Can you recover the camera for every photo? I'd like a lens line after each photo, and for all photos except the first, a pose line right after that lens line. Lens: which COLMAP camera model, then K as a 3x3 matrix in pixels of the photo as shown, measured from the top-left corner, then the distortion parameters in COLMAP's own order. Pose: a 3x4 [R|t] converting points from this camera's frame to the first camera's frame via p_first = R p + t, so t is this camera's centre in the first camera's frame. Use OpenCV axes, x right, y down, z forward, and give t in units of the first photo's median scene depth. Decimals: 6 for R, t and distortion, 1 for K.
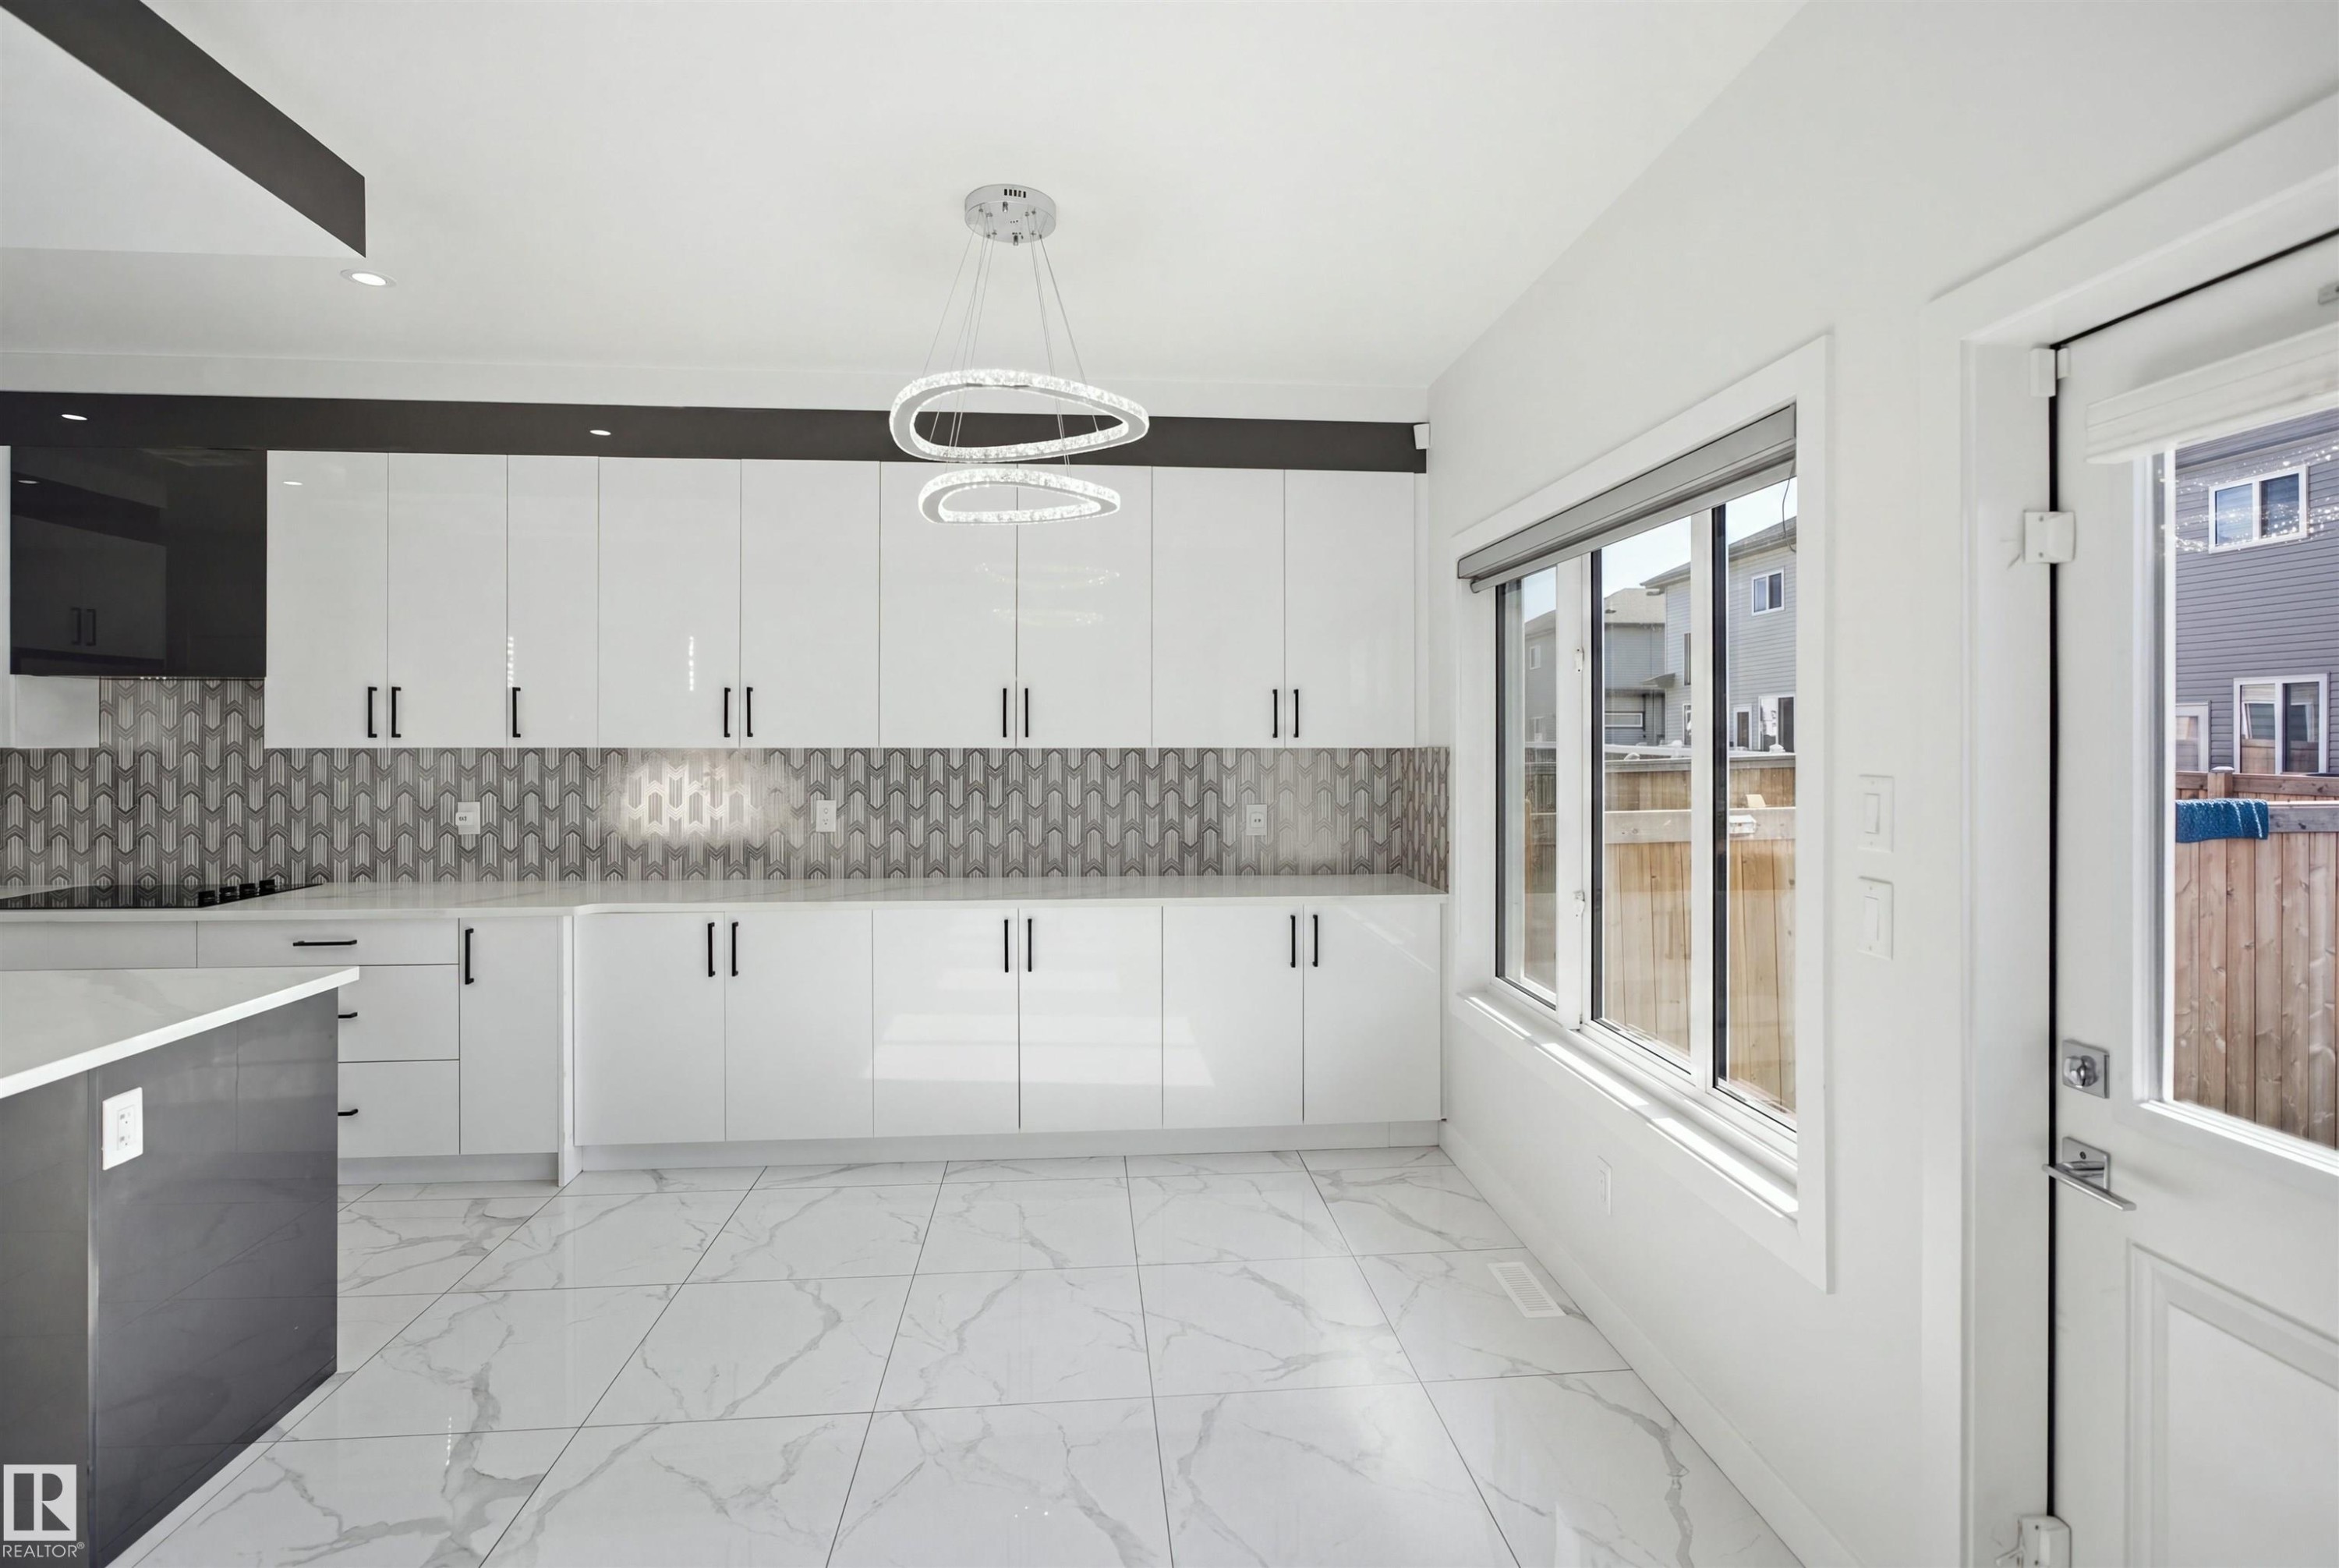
lens RADIAL K [[1102.4, 0, 1158.1], [0, 1102.4, 744.7], [0, 0, 1]] dist [-0.001218, -0.000189]
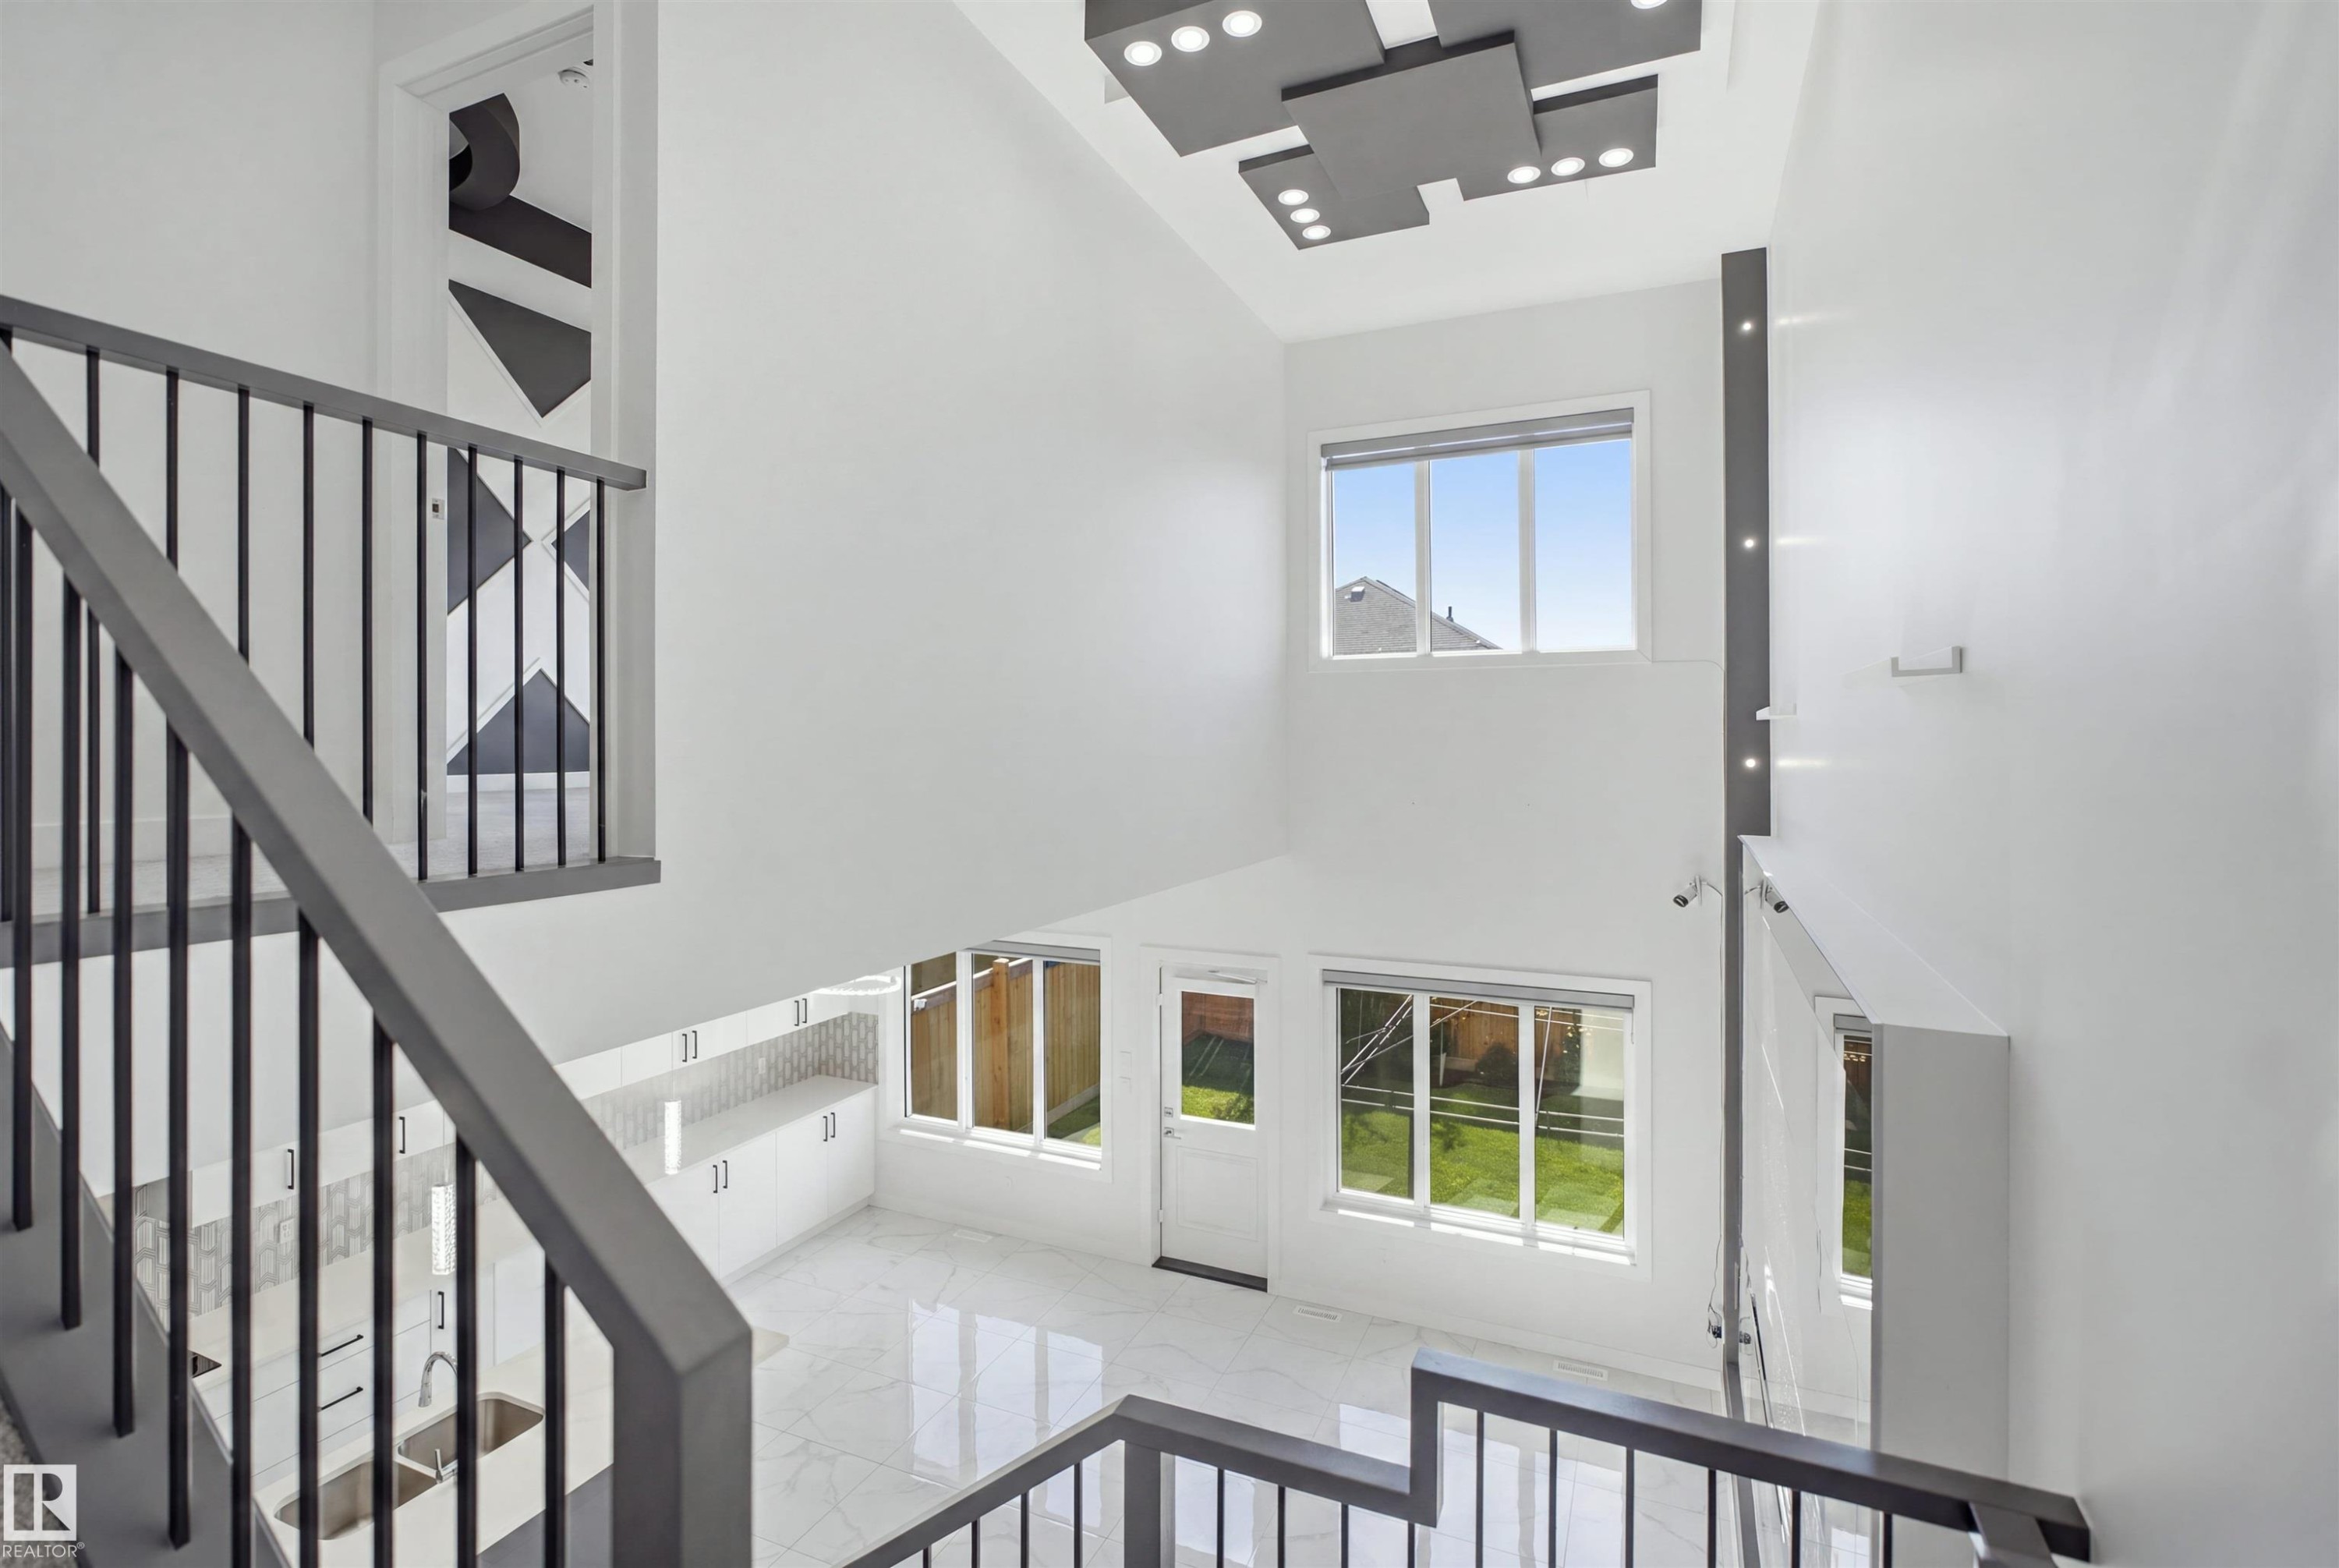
lens RADIAL K [[1102.4, 0, 1158.1], [0, 1102.4, 744.7], [0, 0, 1]] dist [-0.001218, -0.000189]
pose [[0.494499, 0.001995, 0.869176, -0.795017], [0.007613, 0.999949, -0.006627, -0.302041], [-0.869145, 0.009894, 0.494458, -0.321212]]
